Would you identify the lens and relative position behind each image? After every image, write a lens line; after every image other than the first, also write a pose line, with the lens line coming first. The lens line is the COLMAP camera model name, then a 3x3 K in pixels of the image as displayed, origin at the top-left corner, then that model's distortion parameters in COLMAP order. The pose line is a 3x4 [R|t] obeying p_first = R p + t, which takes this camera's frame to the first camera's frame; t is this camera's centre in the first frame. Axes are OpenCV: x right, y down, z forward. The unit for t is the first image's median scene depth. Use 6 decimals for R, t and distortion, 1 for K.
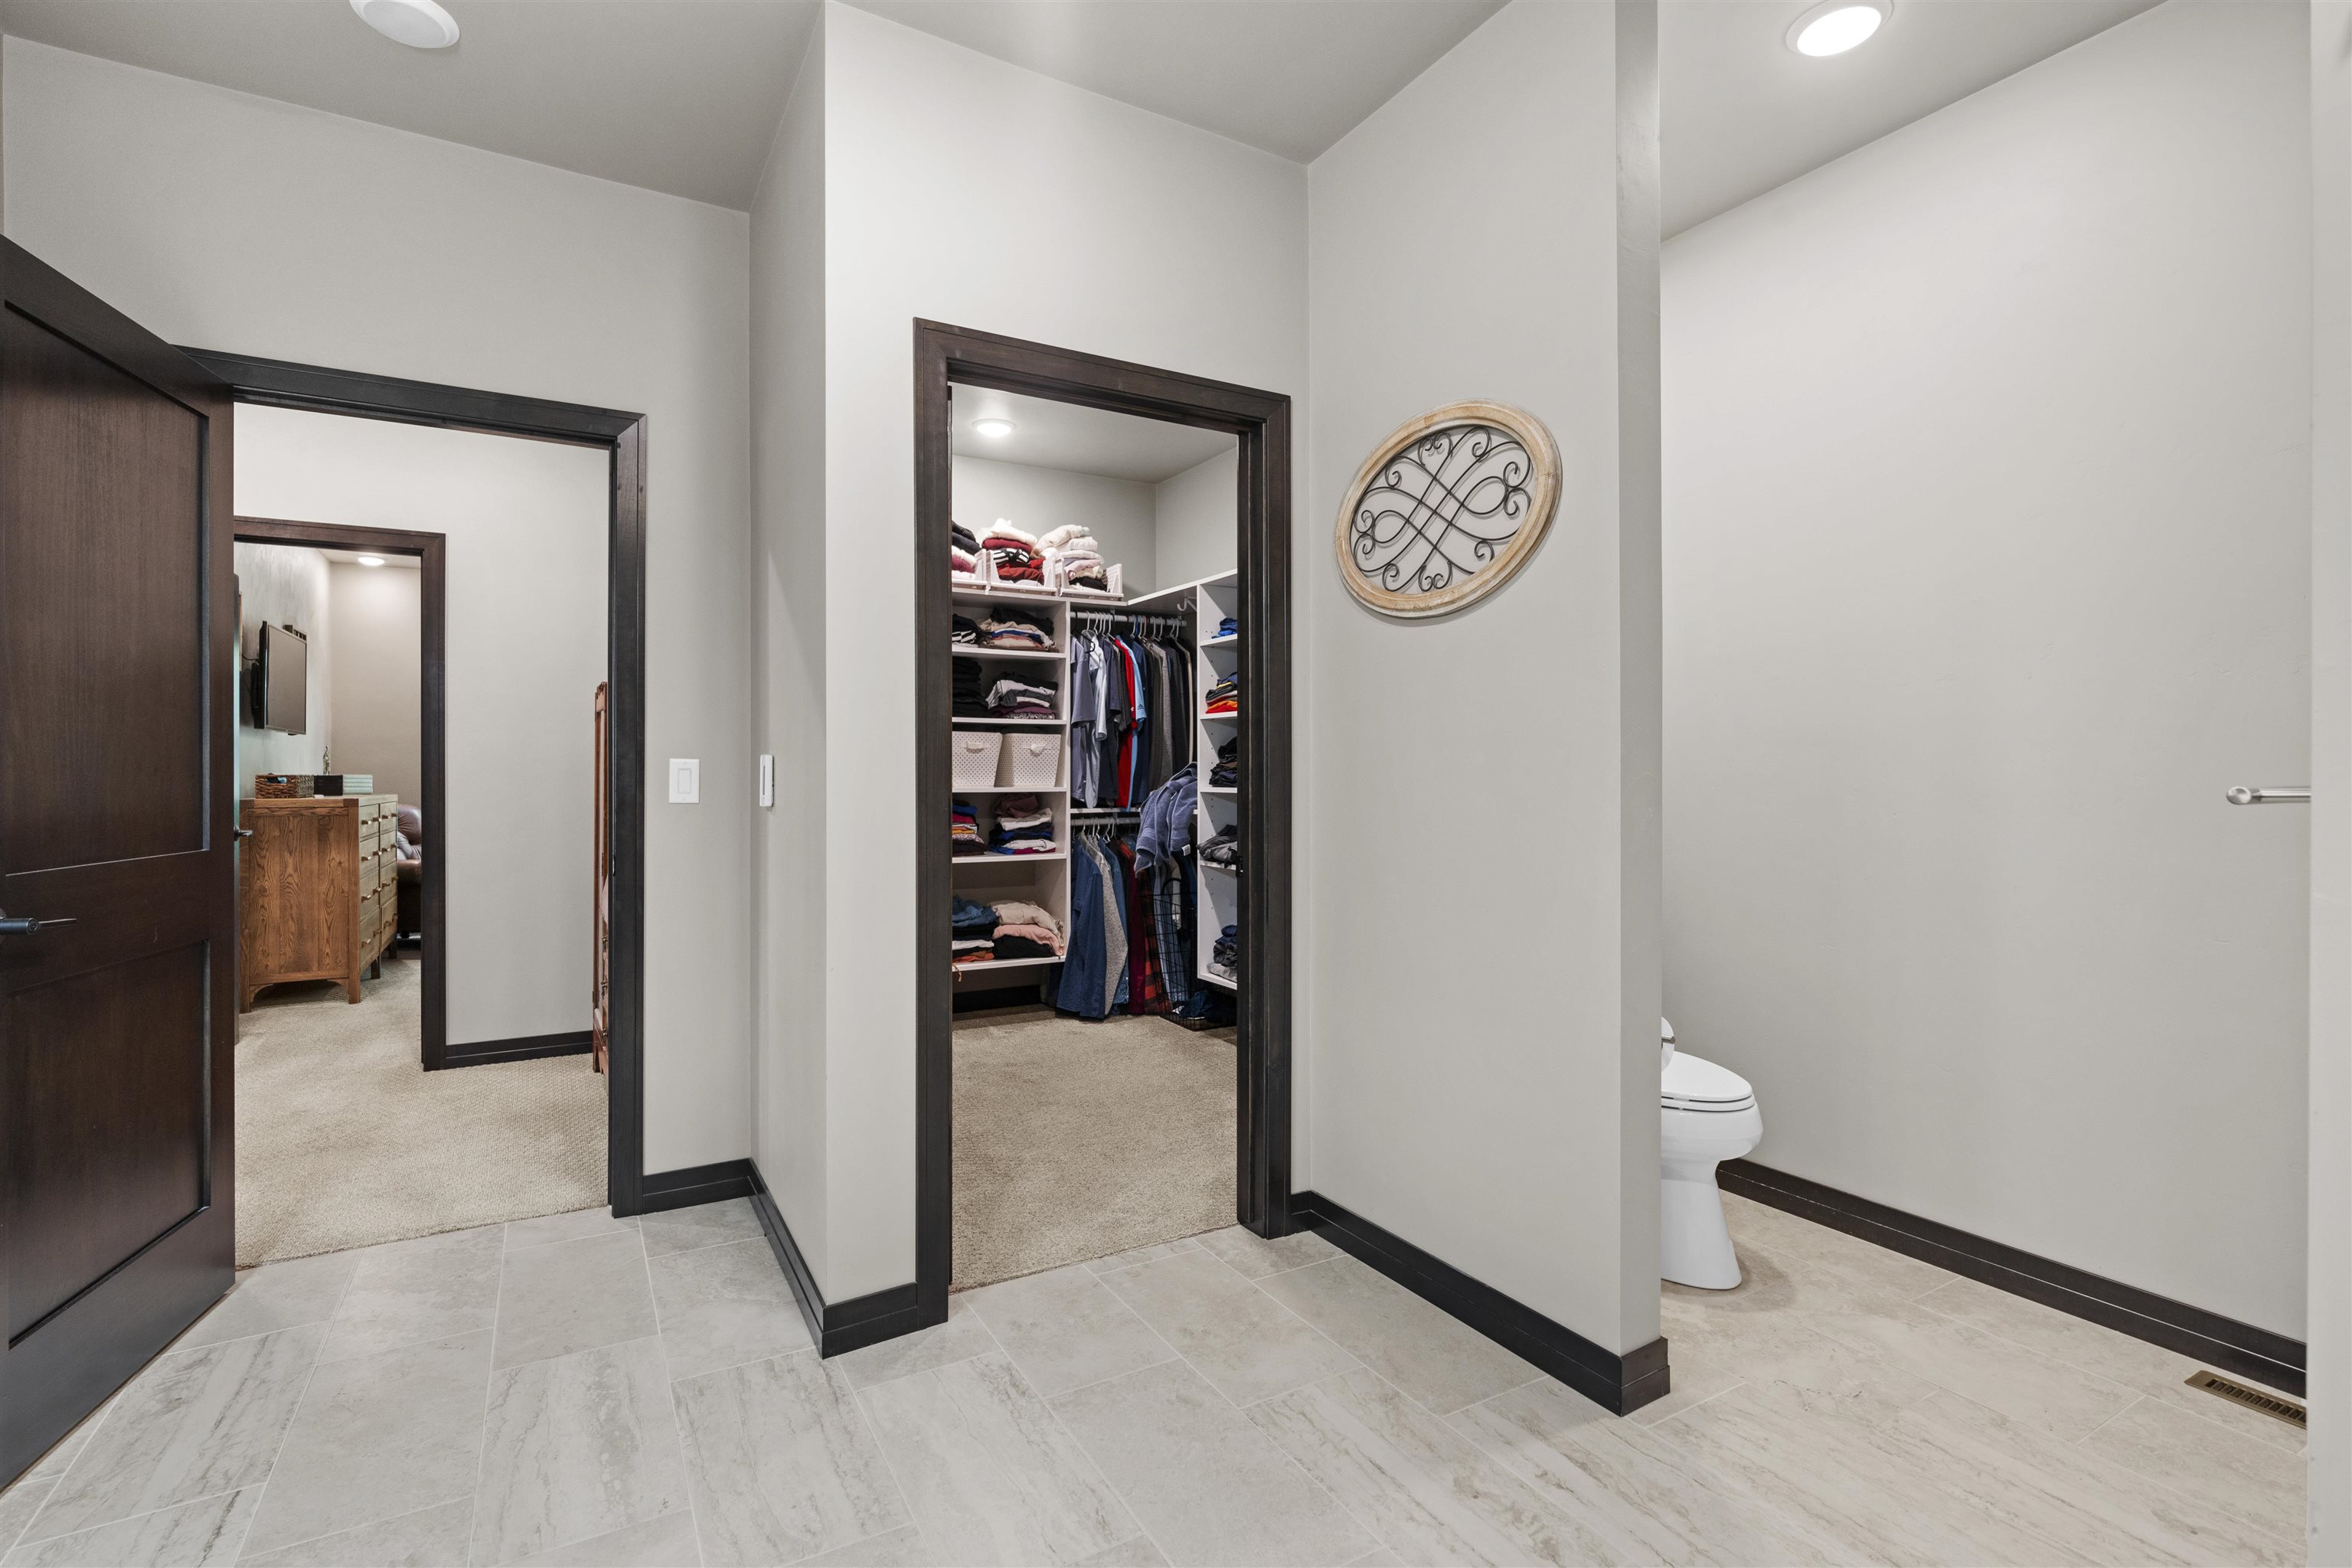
lens RADIAL K [[1068.3, 0, 1166.8], [0, 1068.3, 783.8], [0, 0, 1]] dist [-0.003199, 0.000375]
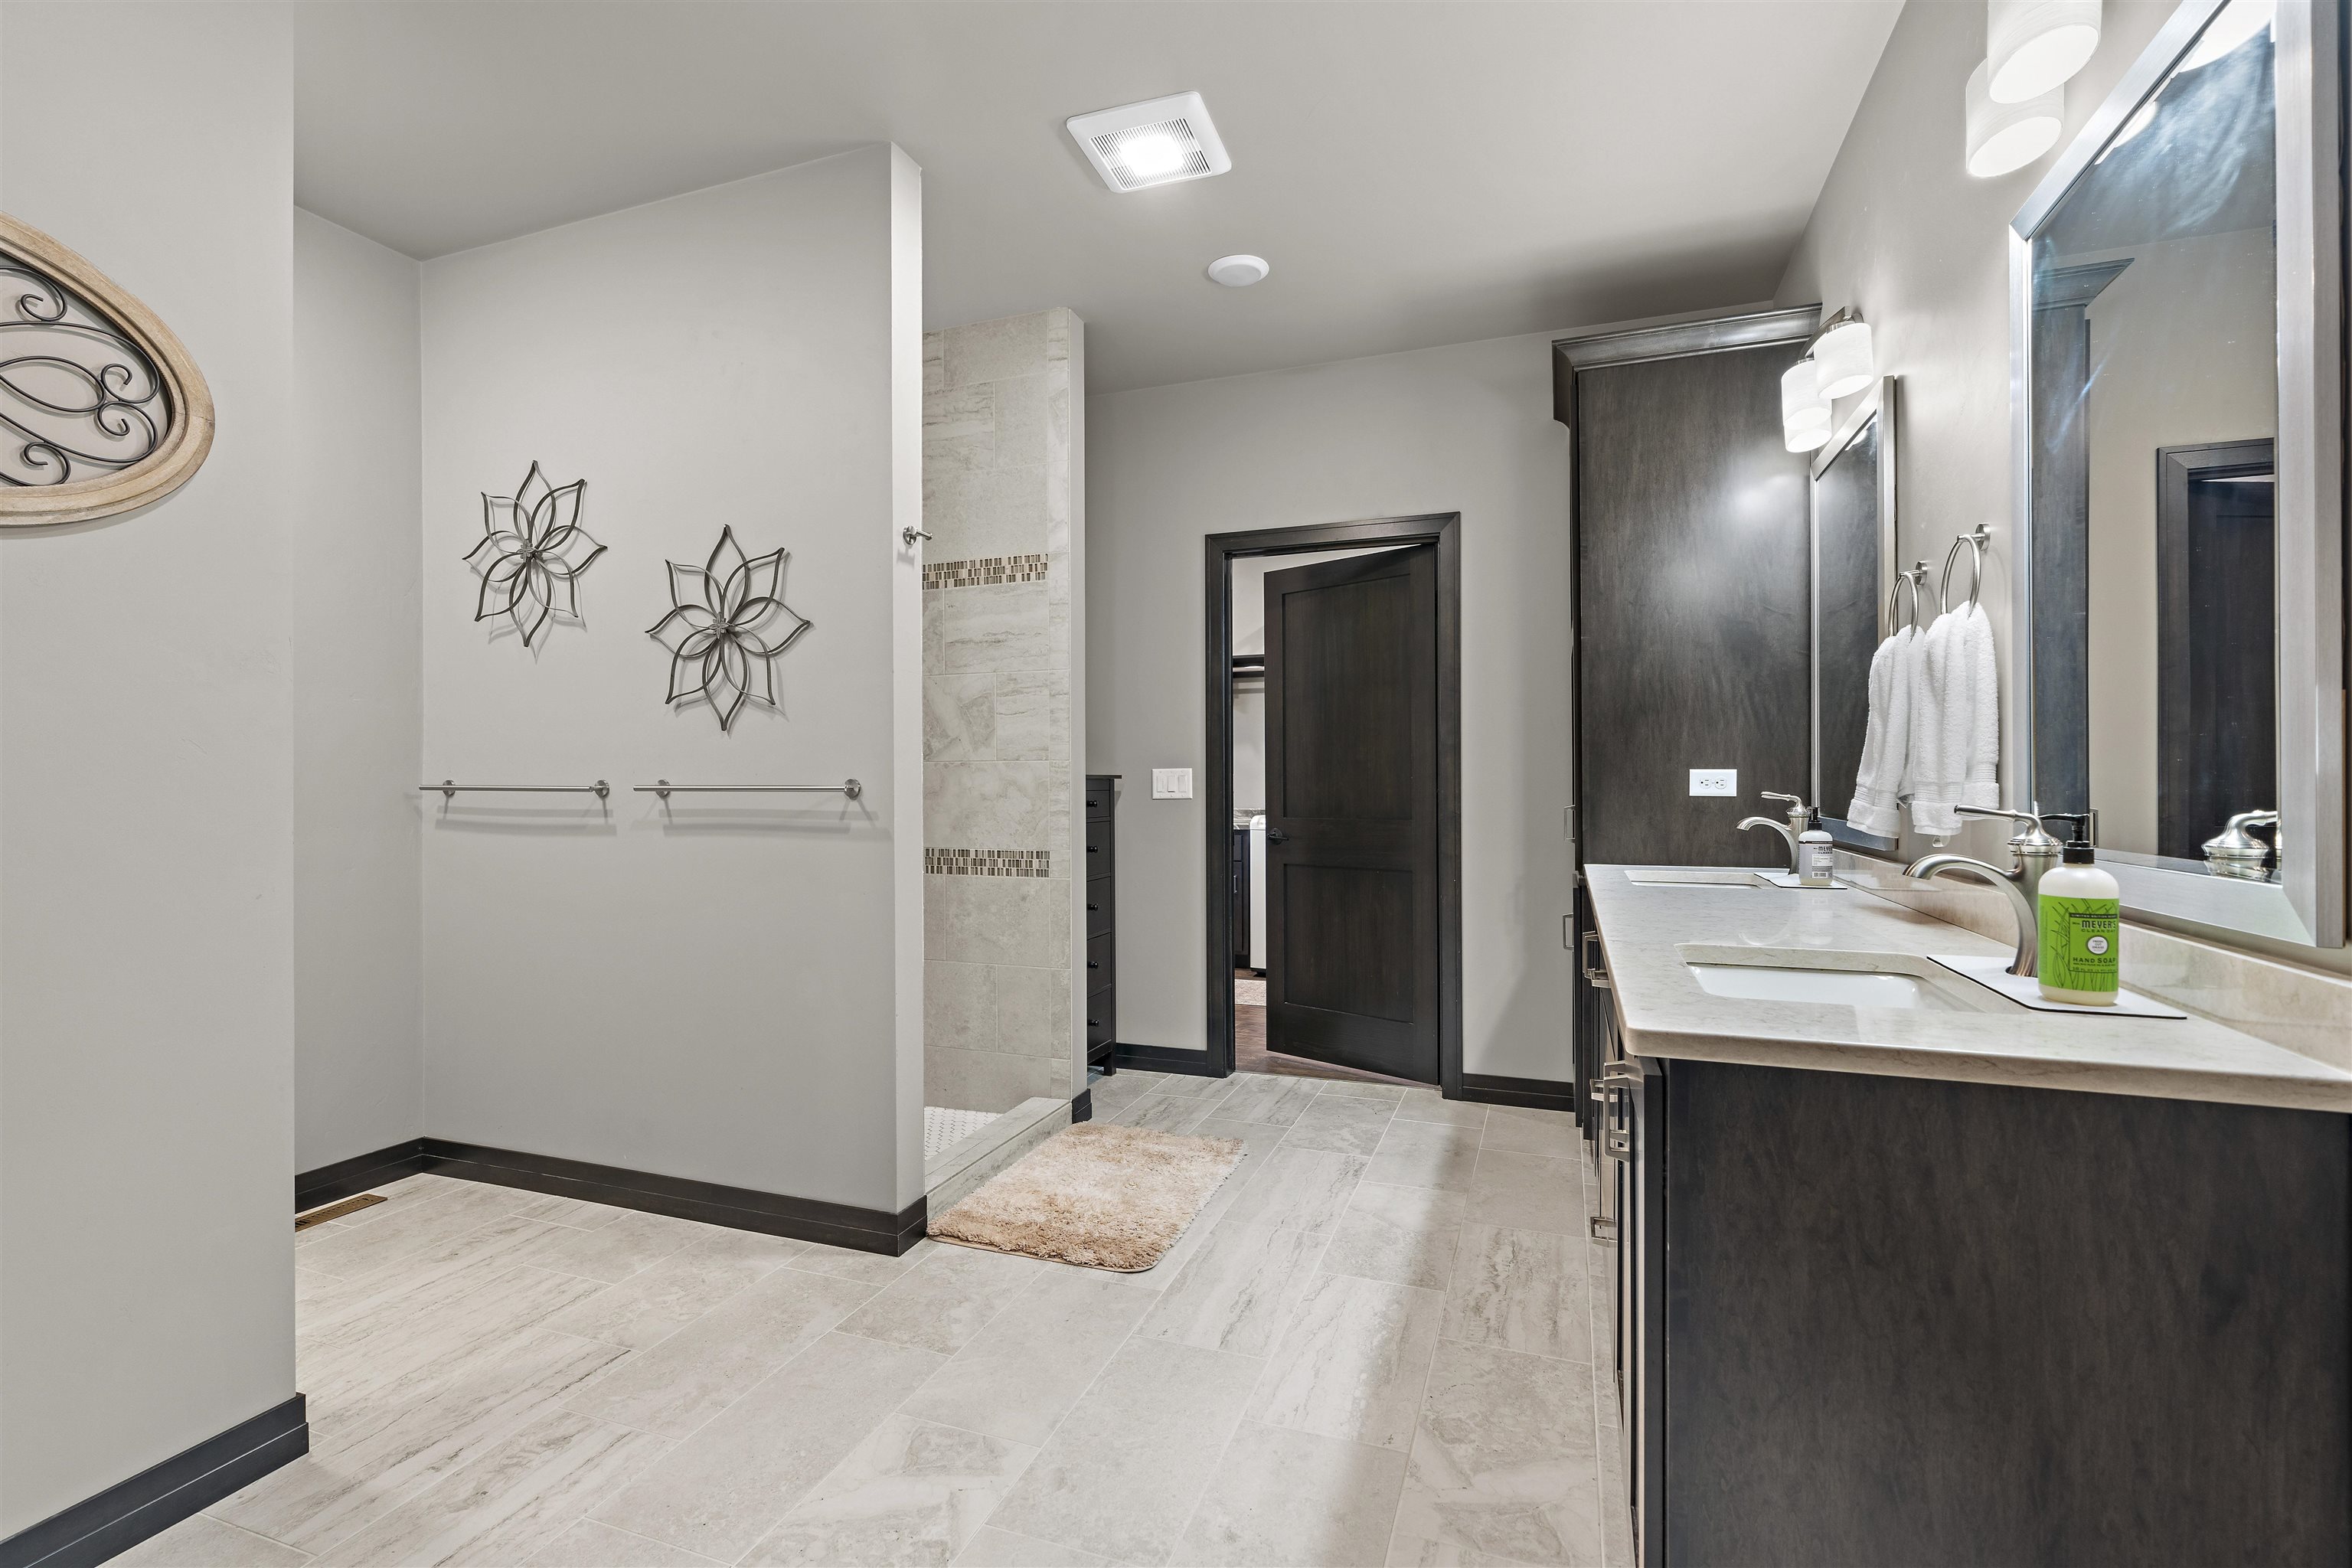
lens RADIAL K [[1068.3, 0, 1171.8], [0, 1068.3, 780.9], [0, 0, 1]] dist [-0.003199, 0.000375]
pose [[-0.650507, -0.001745, 0.759498, -0.872740], [-0.000166, 0.999998, 0.002156, -0.015095], [-0.759500, 0.001276, -0.650506, 1.111624]]
